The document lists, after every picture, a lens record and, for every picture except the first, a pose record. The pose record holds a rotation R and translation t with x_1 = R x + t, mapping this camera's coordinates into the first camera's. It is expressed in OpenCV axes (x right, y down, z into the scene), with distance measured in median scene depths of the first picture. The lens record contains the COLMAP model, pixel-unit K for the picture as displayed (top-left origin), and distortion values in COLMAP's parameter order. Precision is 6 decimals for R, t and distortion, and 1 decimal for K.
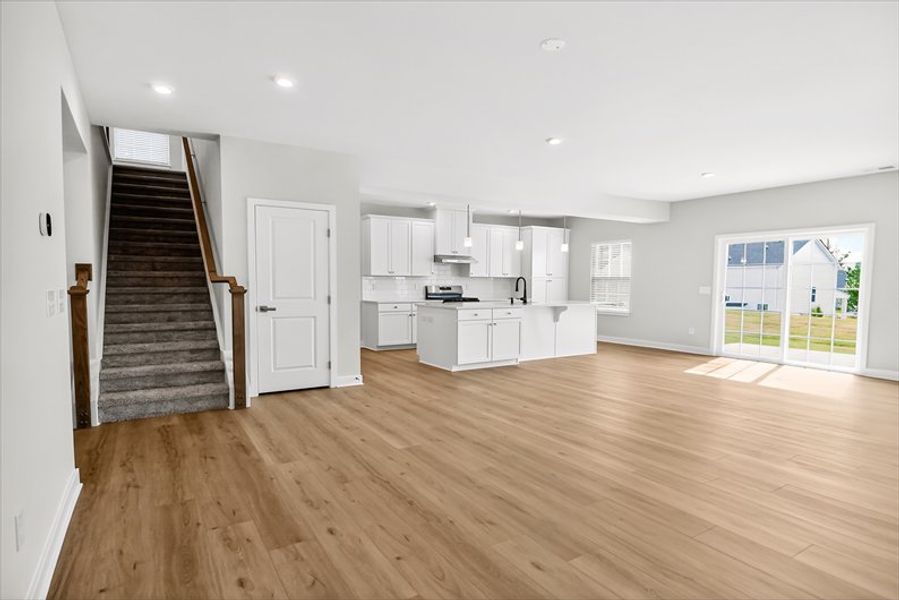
lens RADIAL K [[477.9, 0, 445.7], [0, 477.9, 301.2], [0, 0, 1]] dist [0.000477, -0.000192]
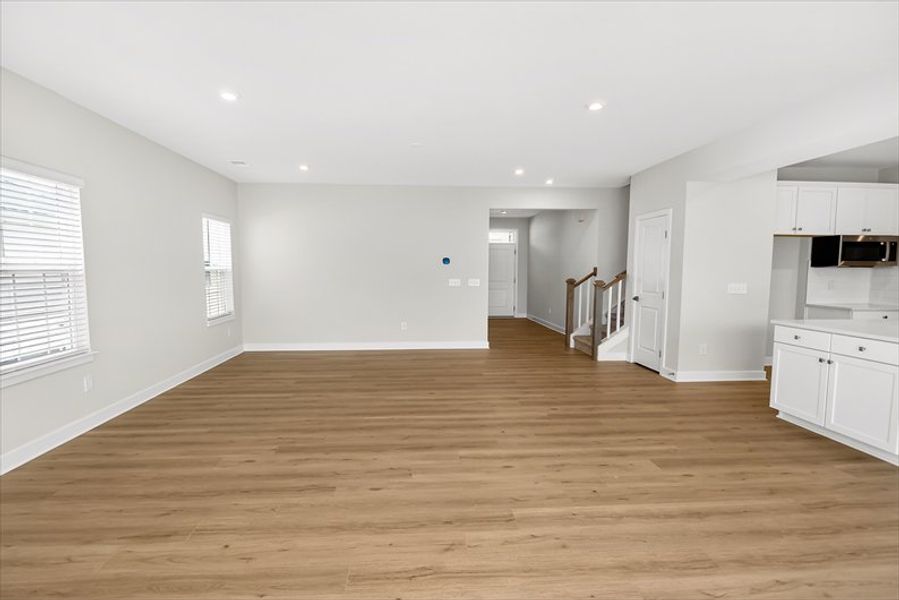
lens RADIAL K [[485.8, 0, 445.8], [0, 485.8, 302.2], [0, 0, 1]] dist [-0.004872, -0.001324]
pose [[-0.460977, 0.054520, -0.885736, 0.812618], [-0.038701, 0.995926, 0.081444, -0.048994], [0.886568, 0.071823, -0.456989, 0.883115]]
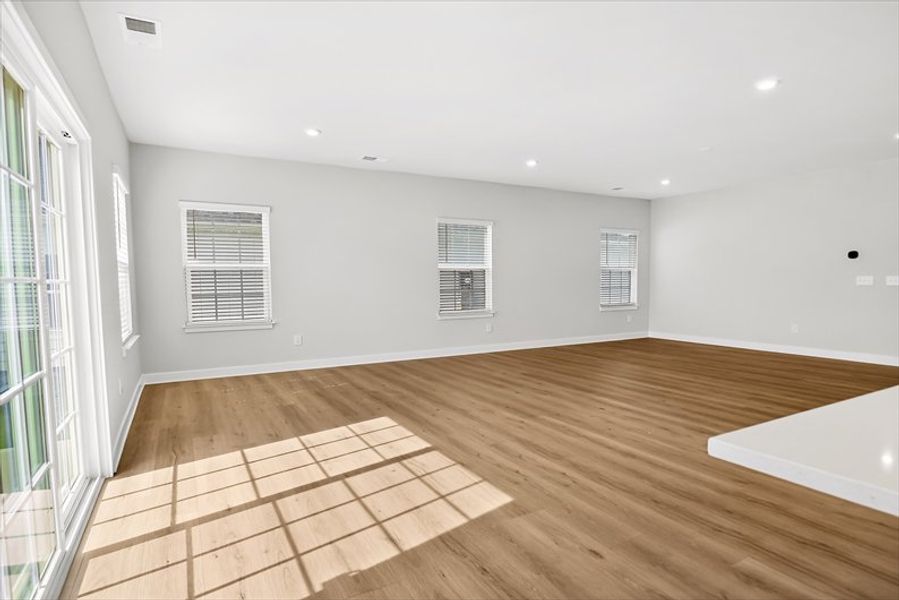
lens RADIAL K [[487.2, 0, 451.6], [0, 487.2, 302.2], [0, 0, 1]] dist [-0.001182, -0.001221]
pose [[-0.999207, -0.001194, 0.039801, 0.526583], [0.002230, 0.996304, 0.085872, -0.043126], [-0.039757, 0.085893, -0.995511, 1.378233]]
